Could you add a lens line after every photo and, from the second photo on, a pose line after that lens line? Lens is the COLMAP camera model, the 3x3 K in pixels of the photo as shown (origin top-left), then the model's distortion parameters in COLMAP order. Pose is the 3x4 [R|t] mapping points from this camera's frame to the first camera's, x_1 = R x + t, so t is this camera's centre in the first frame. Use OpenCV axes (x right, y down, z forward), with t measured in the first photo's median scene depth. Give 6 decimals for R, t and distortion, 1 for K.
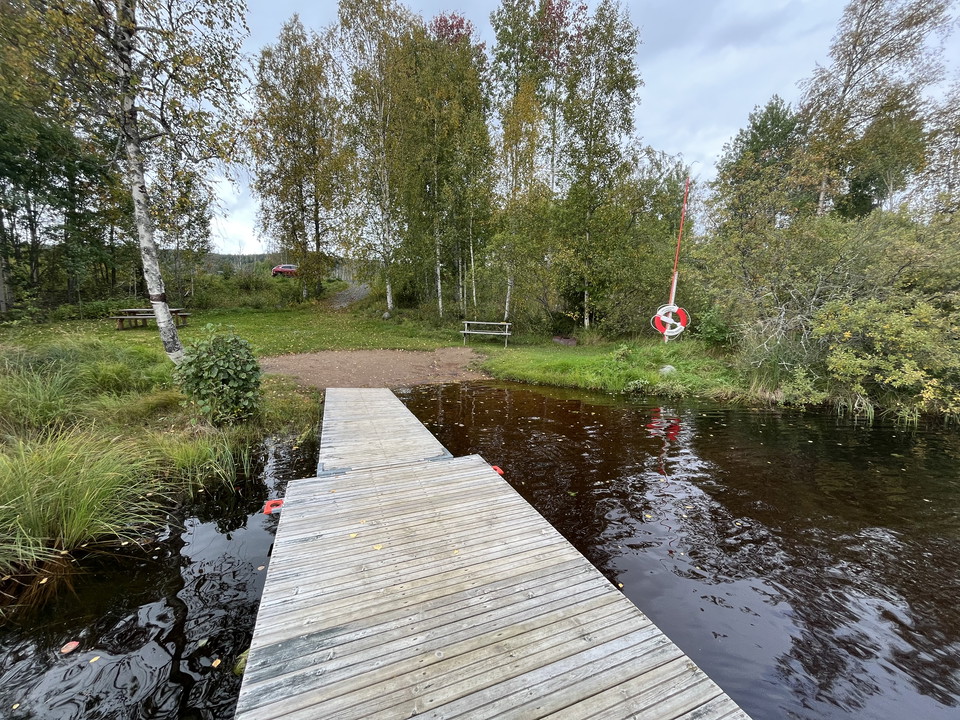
lens RADIAL K [[381.7, 0, 481.0], [0, 381.7, 354.6], [0, 0, 1]] dist [-0.014476, -0.000180]
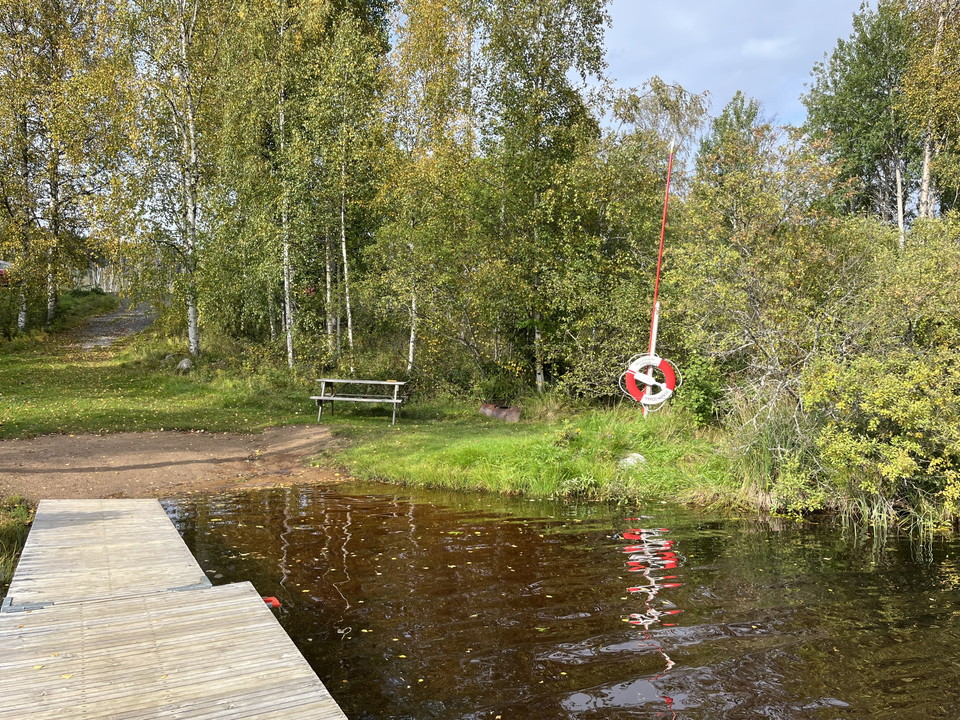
lens RADIAL K [[748.2, 0, 481.4], [0, 748.2, 361.2], [0, 0, 1]] dist [0.034738, -0.035325]
pose [[0.993549, 0.003304, 0.113356, 0.091156], [0.008076, 0.994977, -0.099781, -0.001490], [-0.113116, 0.100053, 0.988531, -0.166093]]
